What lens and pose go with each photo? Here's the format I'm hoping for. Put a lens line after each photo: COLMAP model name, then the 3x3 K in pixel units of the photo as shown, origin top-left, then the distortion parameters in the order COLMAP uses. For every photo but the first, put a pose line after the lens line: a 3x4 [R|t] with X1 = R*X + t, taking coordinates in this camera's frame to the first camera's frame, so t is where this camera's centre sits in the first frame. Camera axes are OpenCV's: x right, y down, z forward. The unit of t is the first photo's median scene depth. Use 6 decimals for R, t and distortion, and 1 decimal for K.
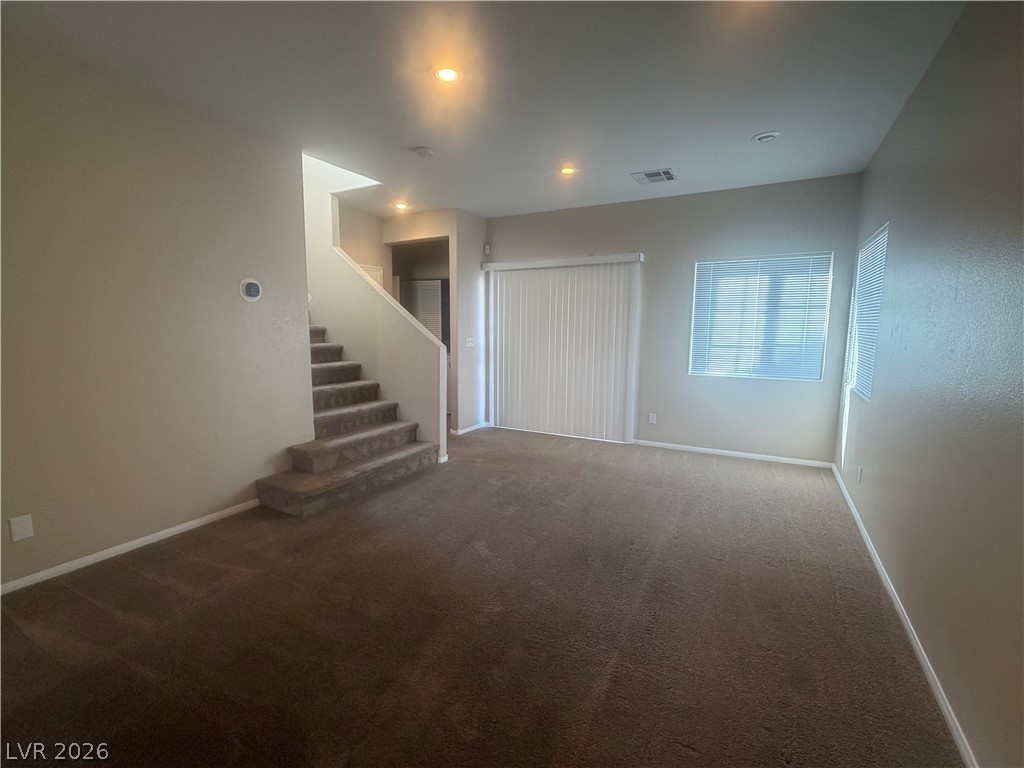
lens RADIAL K [[468.9, 0, 512.2], [0, 468.9, 382.3], [0, 0, 1]] dist [0.004408, 0.000299]
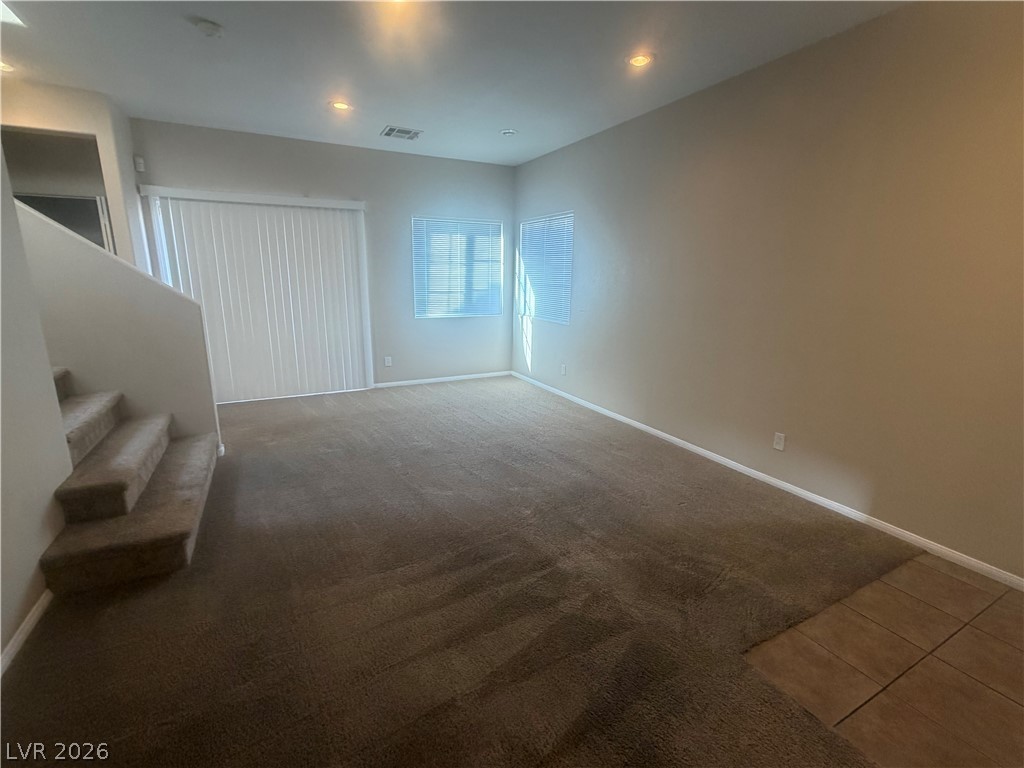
lens RADIAL K [[468.9, 0, 507.7], [0, 468.9, 383.2], [0, 0, 1]] dist [0.004408, 0.000299]
pose [[0.558359, -0.188228, 0.807963, -0.478390], [0.093681, 0.981997, 0.164032, -0.028552], [-0.824293, -0.015898, 0.565940, 0.166741]]
